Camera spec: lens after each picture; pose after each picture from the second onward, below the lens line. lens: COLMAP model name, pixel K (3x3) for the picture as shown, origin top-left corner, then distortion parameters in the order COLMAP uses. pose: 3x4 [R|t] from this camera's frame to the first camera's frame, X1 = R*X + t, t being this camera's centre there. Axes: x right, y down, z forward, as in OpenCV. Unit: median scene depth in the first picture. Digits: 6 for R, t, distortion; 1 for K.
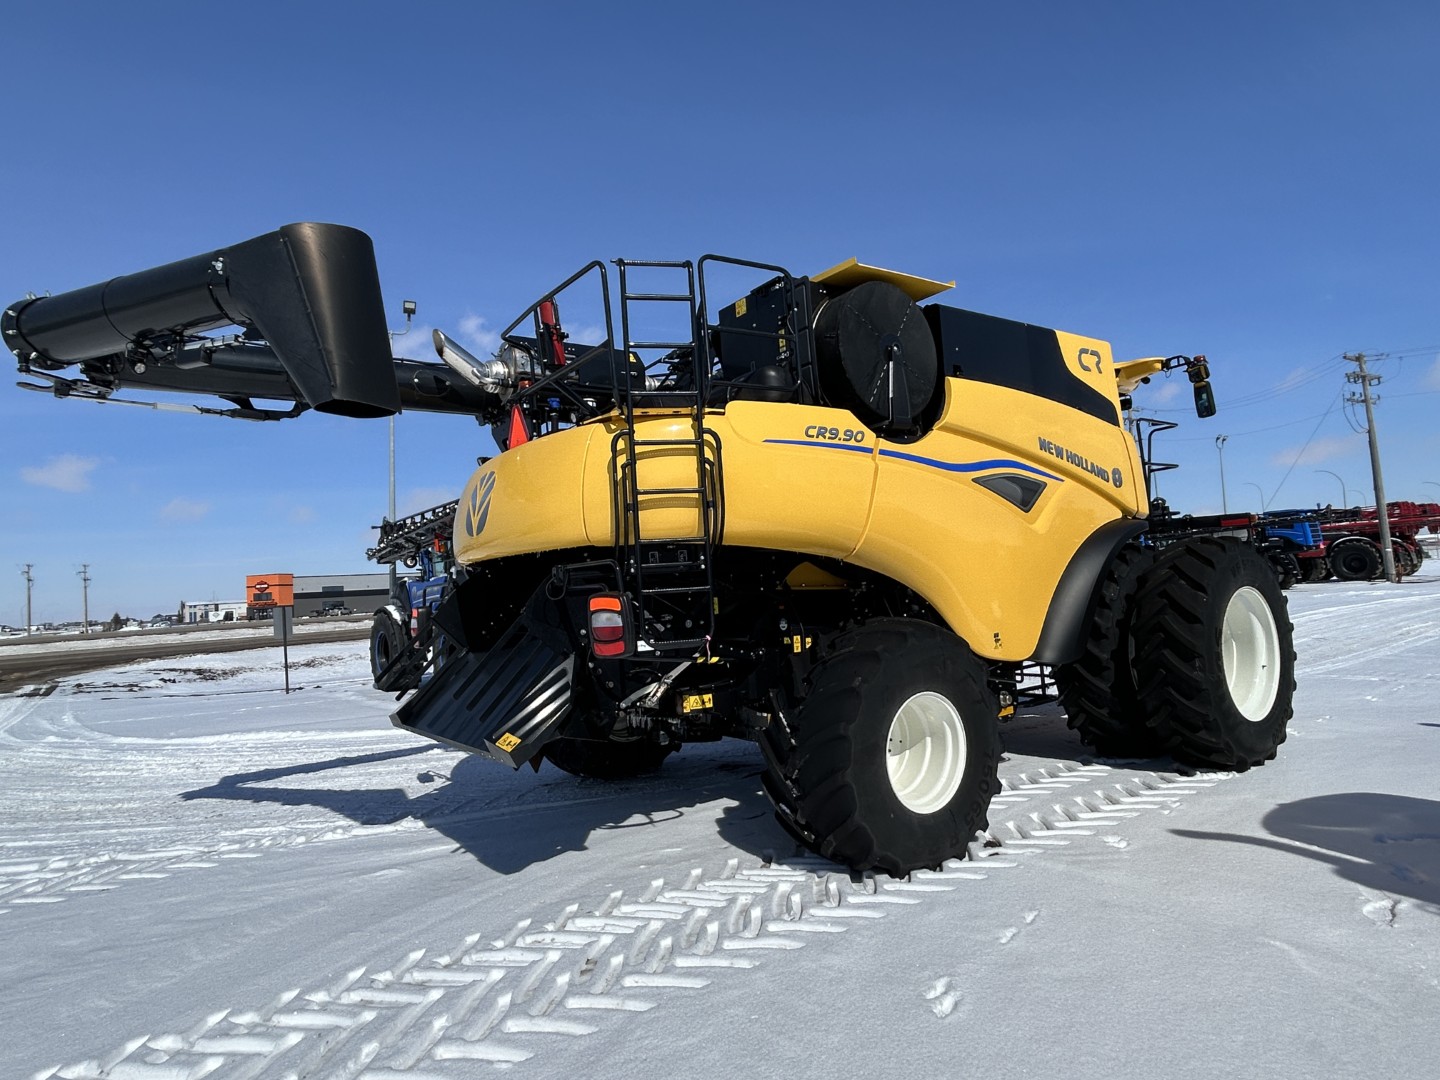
lens RADIAL K [[823.0, 0, 720.0], [0, 823.0, 540.0], [0, 0, 1]] dist [-0.002526, -0.001509]
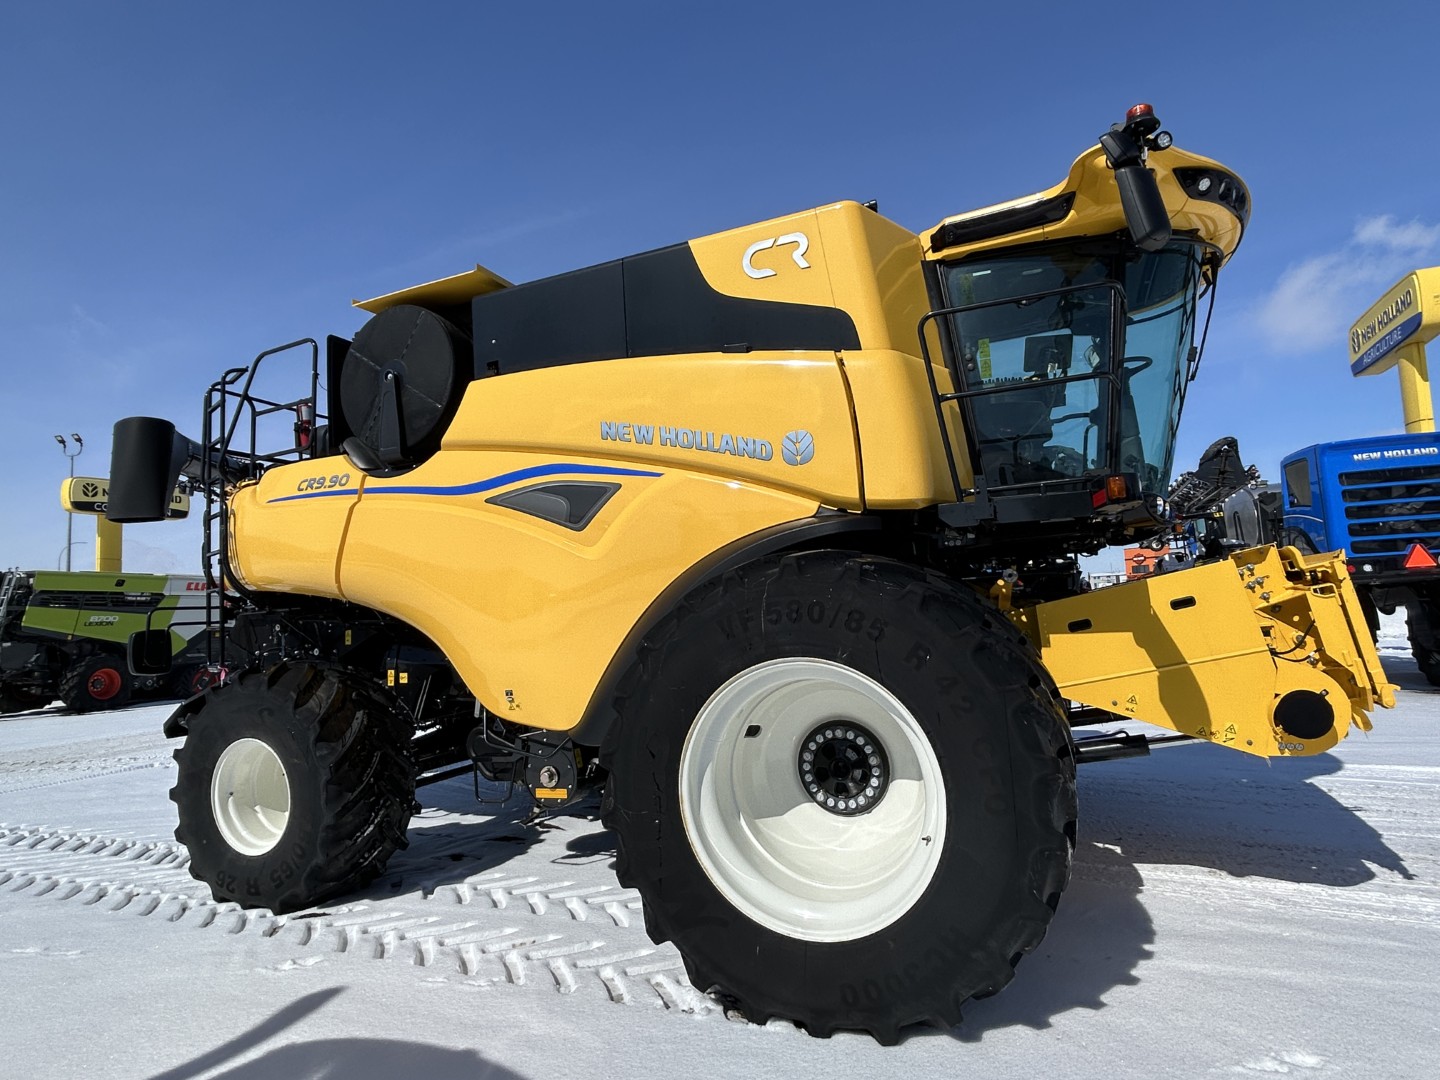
lens RADIAL K [[823.0, 0, 720.0], [0, 823.0, 540.0], [0, 0, 1]] dist [-0.002526, -0.001509]
pose [[0.508484, -0.036198, -0.860310, 1.129400], [0.068572, 0.997645, -0.001447, -0.016961], [0.858337, -0.058257, 0.509768, 0.778805]]
